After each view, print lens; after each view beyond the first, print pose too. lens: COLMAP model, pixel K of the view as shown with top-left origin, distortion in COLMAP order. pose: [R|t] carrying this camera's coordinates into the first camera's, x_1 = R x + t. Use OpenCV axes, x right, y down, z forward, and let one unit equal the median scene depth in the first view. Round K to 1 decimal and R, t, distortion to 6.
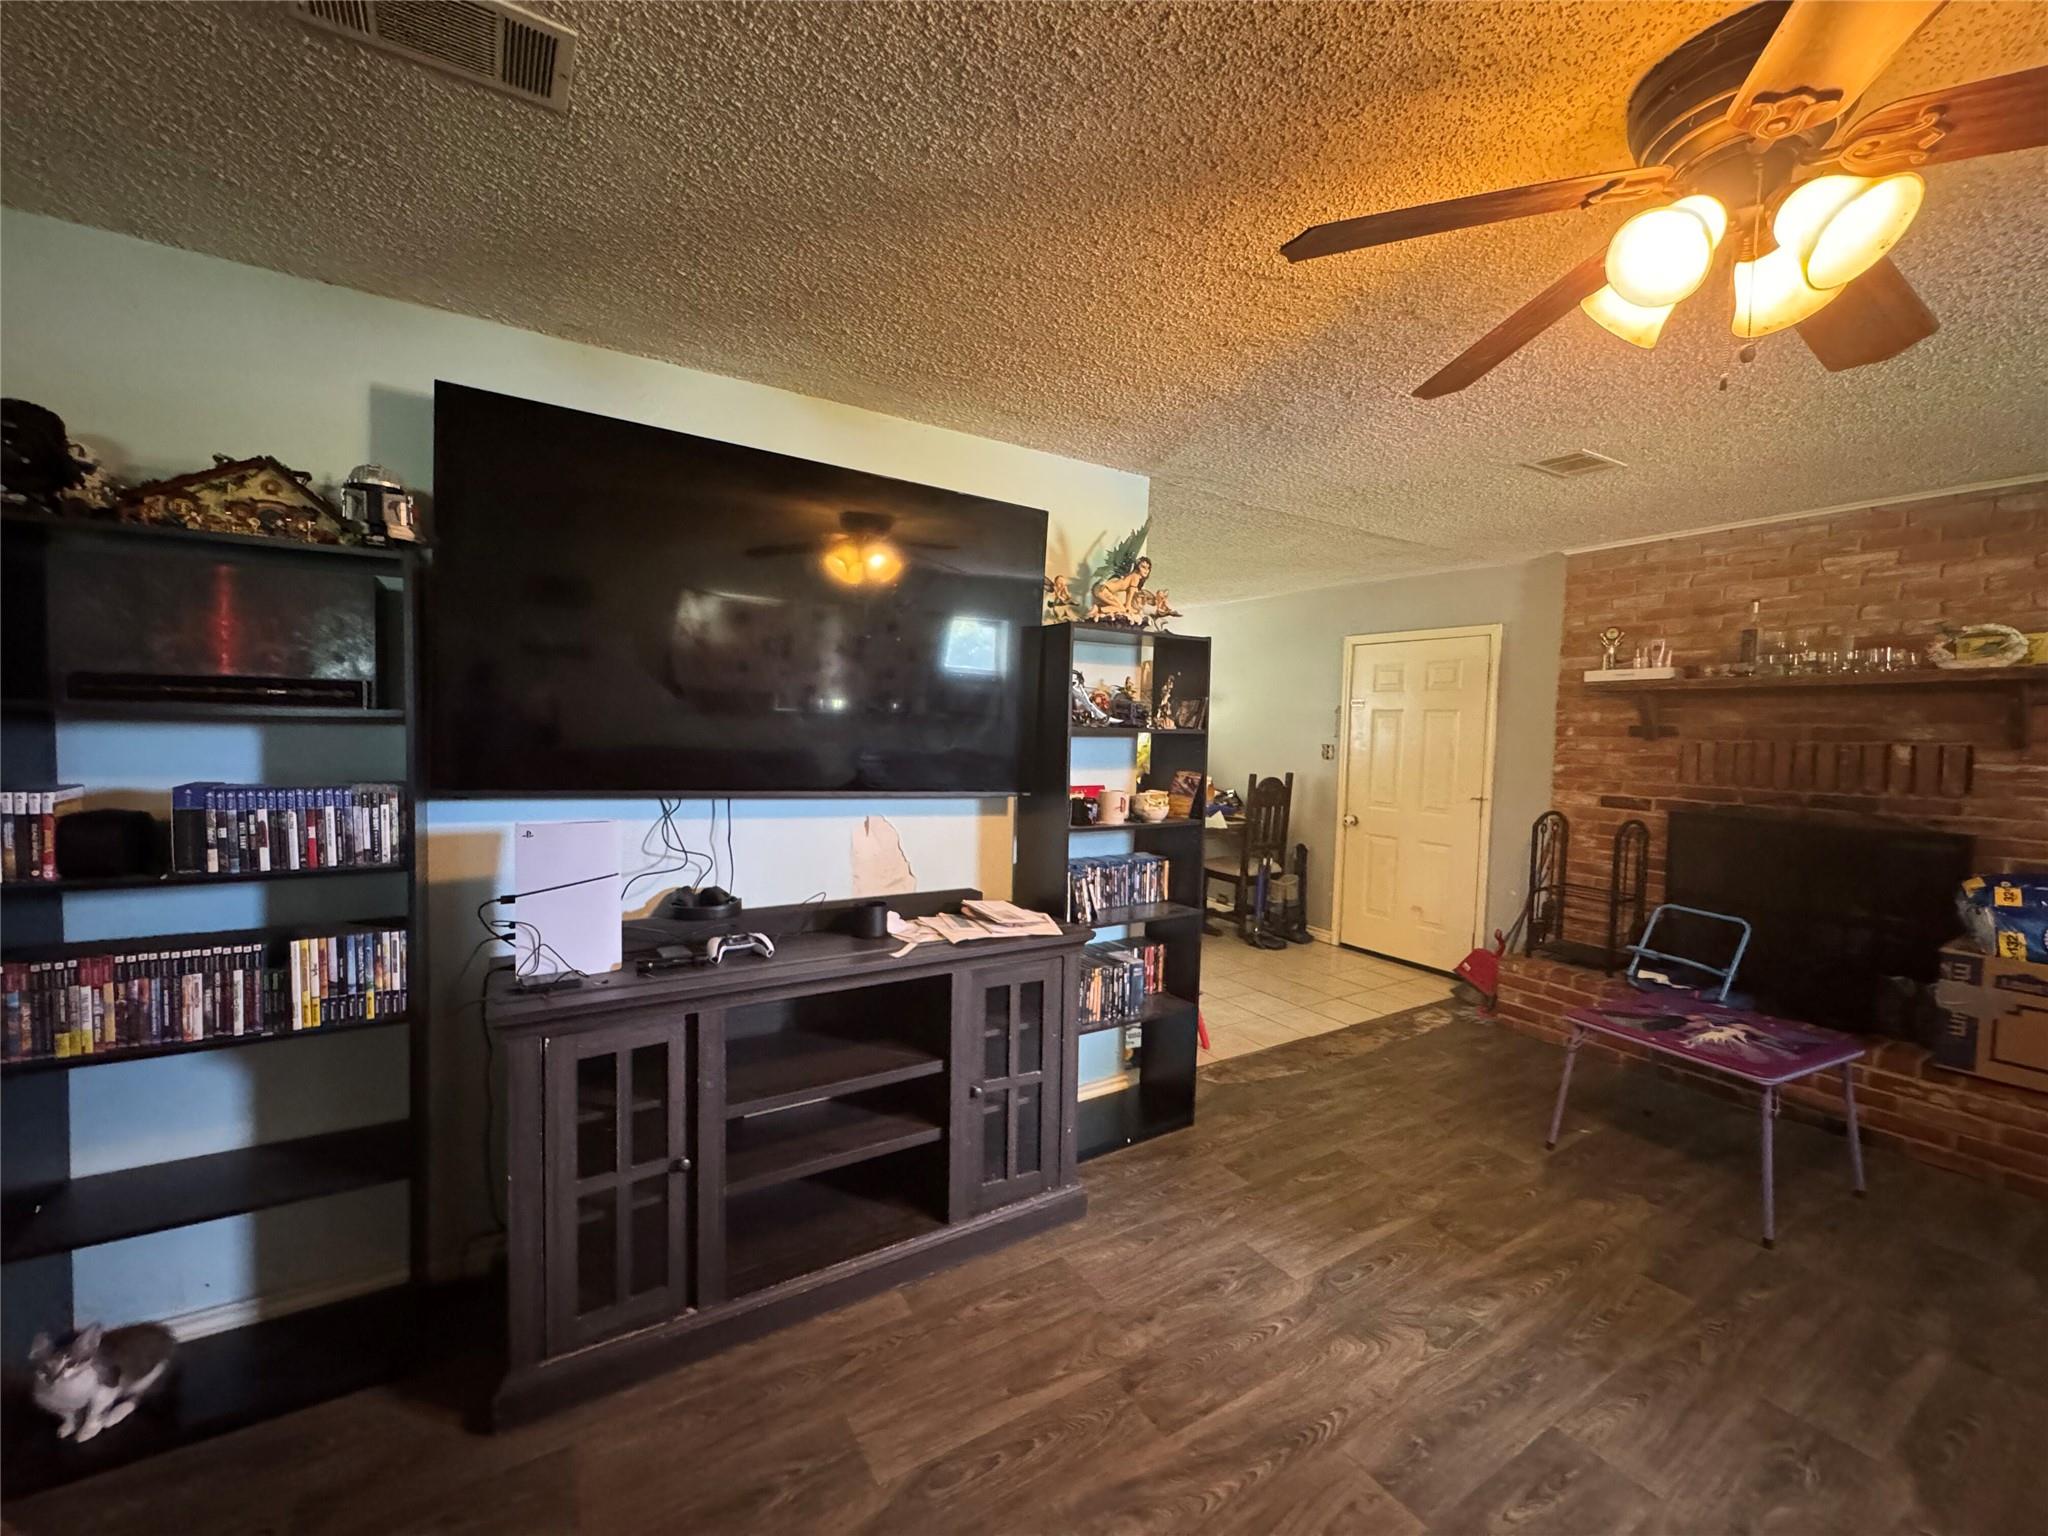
lens RADIAL K [[822.0, 0, 1022.9], [0, 822.0, 763.9], [0, 0, 1]] dist [-0.003030, 0.000275]
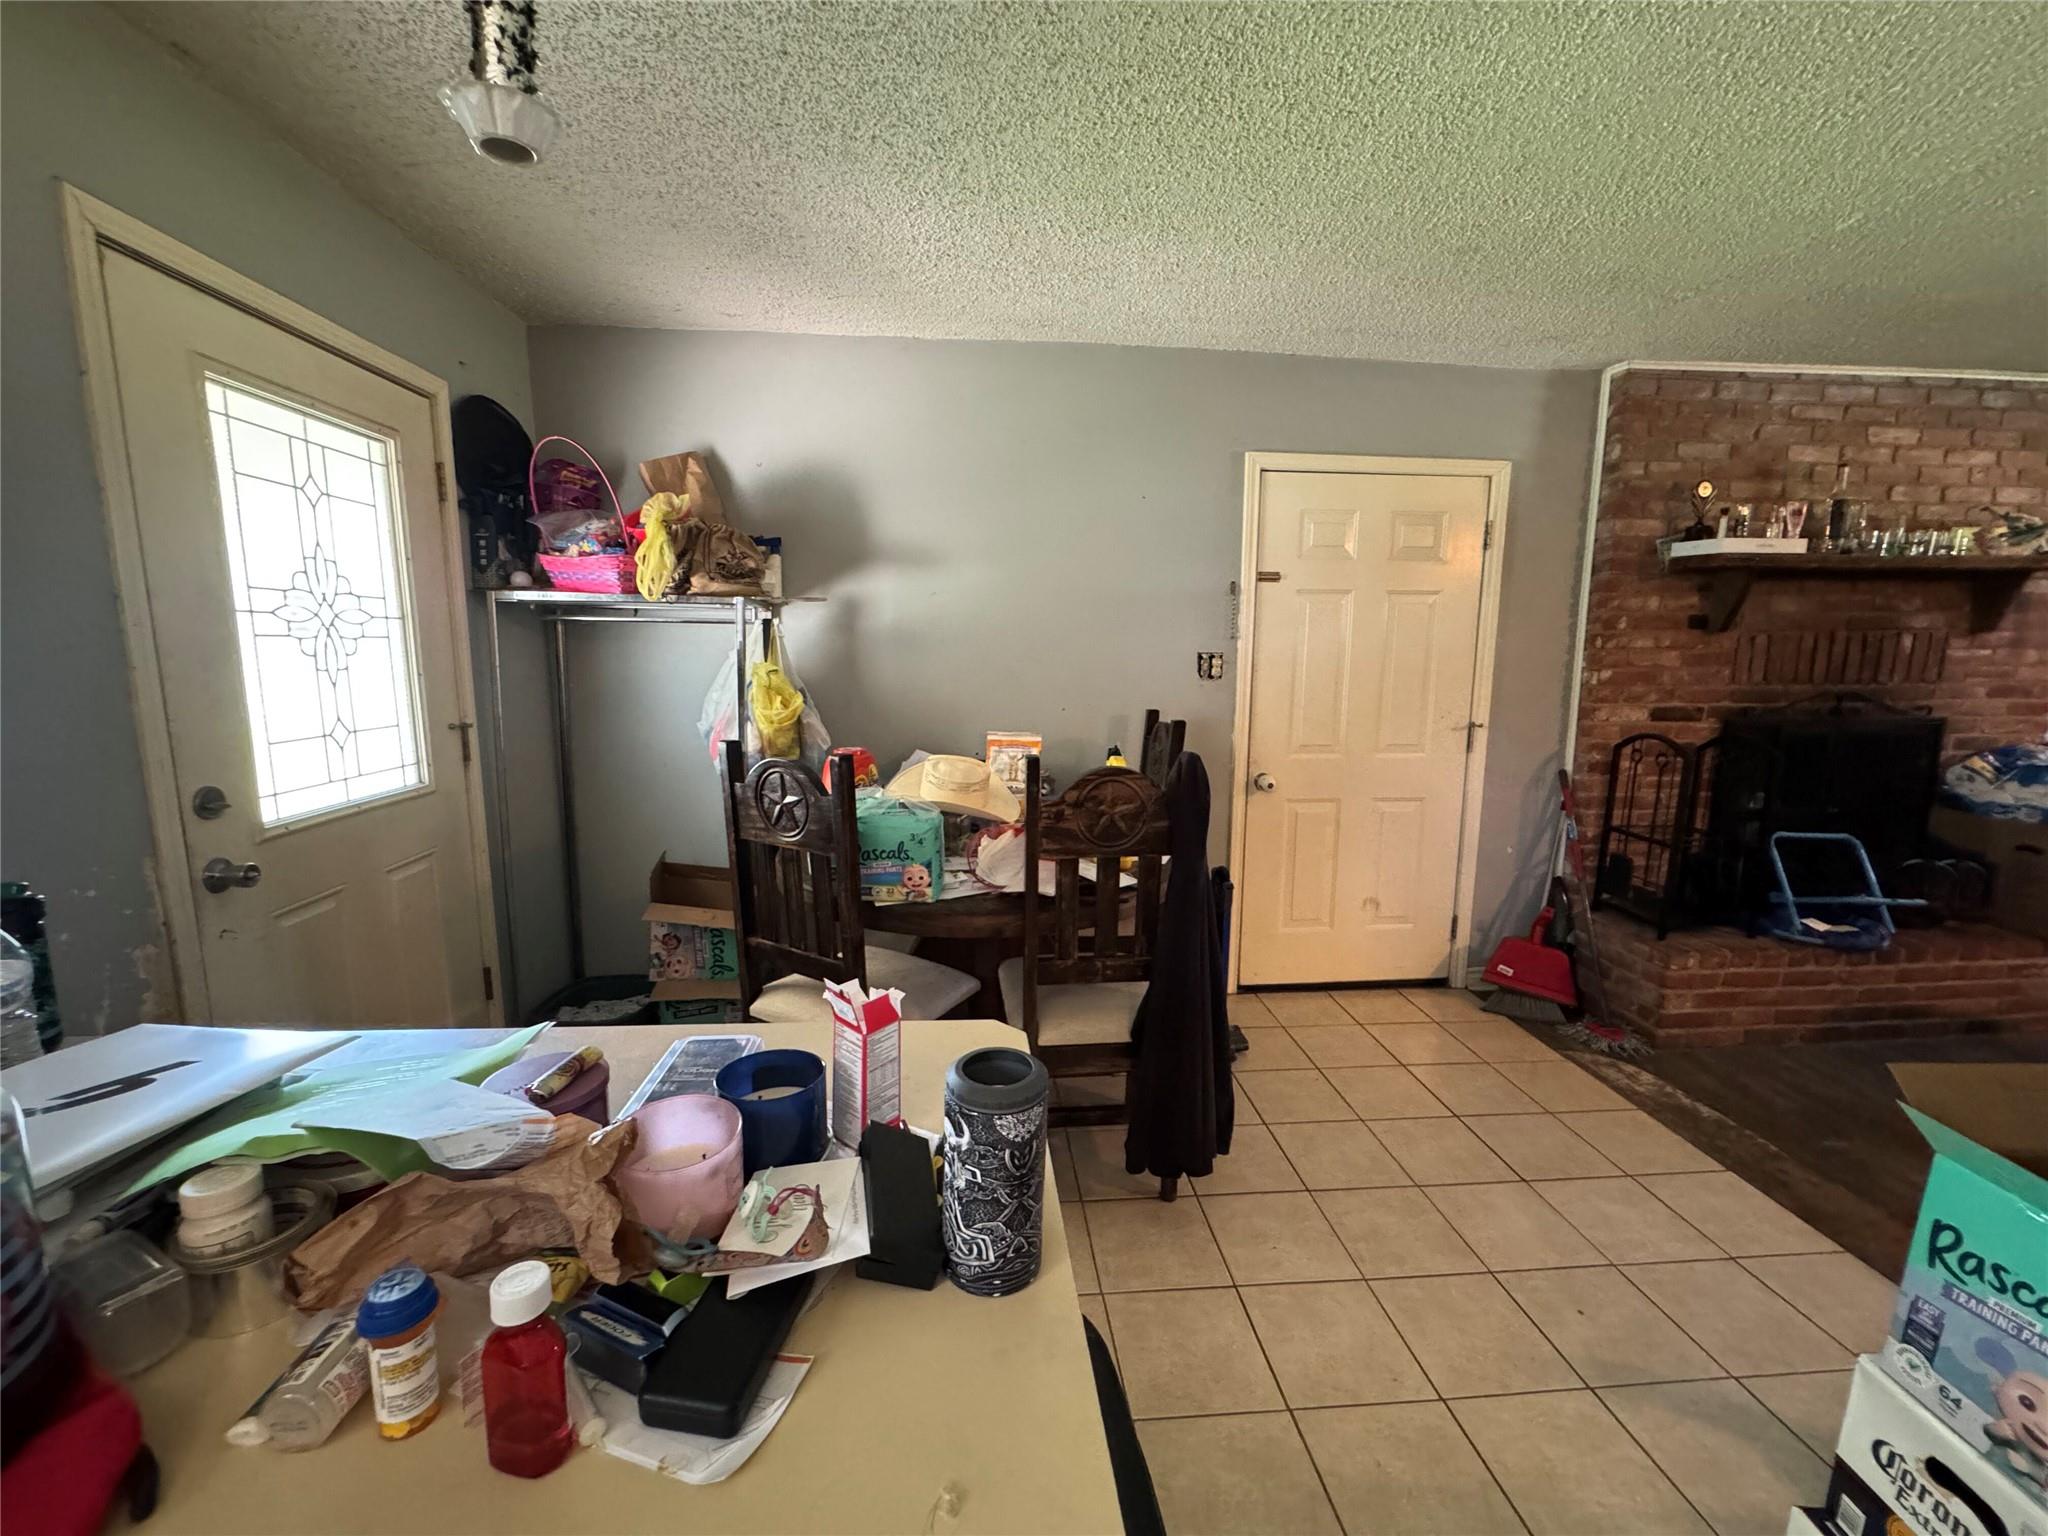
lens RADIAL K [[822.0, 0, 1024.1], [0, 822.0, 771.0], [0, 0, 1]] dist [-0.003030, 0.000275]
pose [[0.455850, -0.157921, 0.875935, -0.257301], [0.046853, 0.987027, 0.153566, -0.050099], [-0.888823, -0.028963, 0.457335, 1.213488]]
